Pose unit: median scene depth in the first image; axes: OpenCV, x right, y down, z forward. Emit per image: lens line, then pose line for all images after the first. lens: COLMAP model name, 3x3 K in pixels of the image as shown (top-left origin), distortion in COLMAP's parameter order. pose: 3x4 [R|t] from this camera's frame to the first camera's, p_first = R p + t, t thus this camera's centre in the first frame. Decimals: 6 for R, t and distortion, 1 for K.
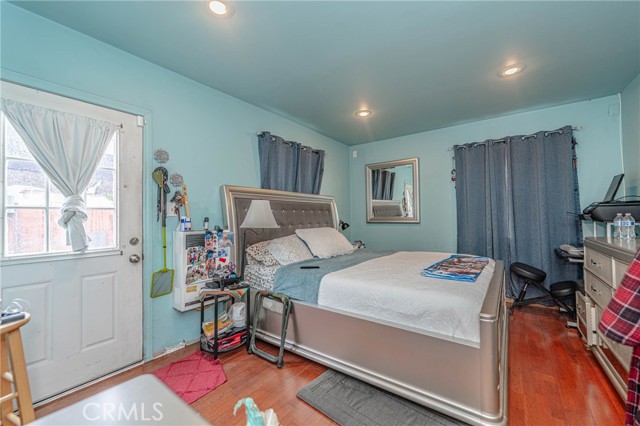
lens RADIAL K [[257.1, 0, 325.7], [0, 257.1, 210.9], [0, 0, 1]] dist [-0.002789, 0.000457]
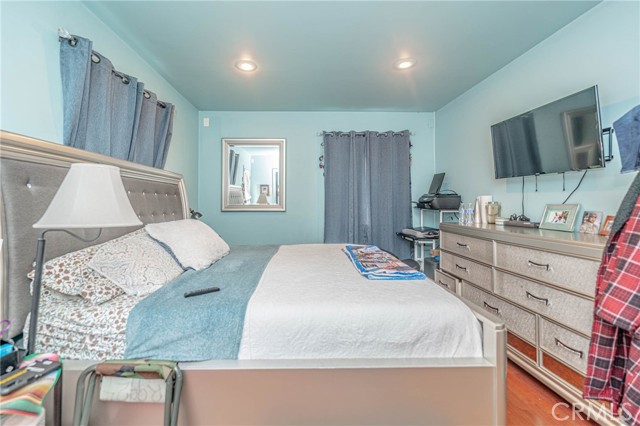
lens RADIAL K [[257.1, 0, 294.6], [0, 257.1, 198.8], [0, 0, 1]] dist [-0.002789, 0.000457]
pose [[0.805264, 0.021456, 0.592527, -0.197766], [-0.022875, 0.999725, -0.005113, 0.009984], [-0.592474, -0.009437, 0.805534, 0.351467]]
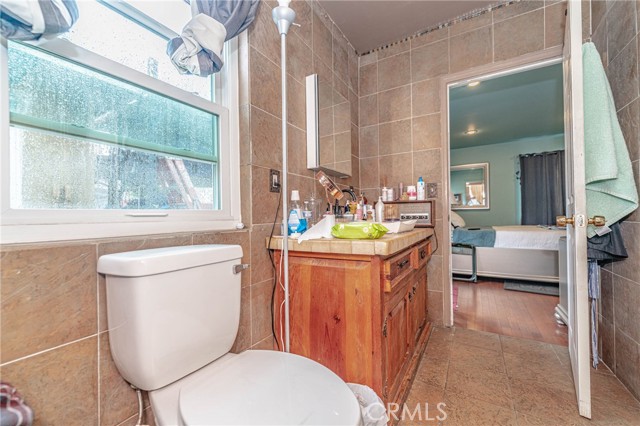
lens RADIAL K [[257.1, 0, 315.9], [0, 257.1, 214.7], [0, 0, 1]] dist [-0.002789, 0.000457]
pose [[0.994372, 0.002771, 0.105913, -1.005493], [-0.003066, 0.999992, 0.002624, 0.105516], [-0.105905, -0.002934, 0.994372, -0.410216]]
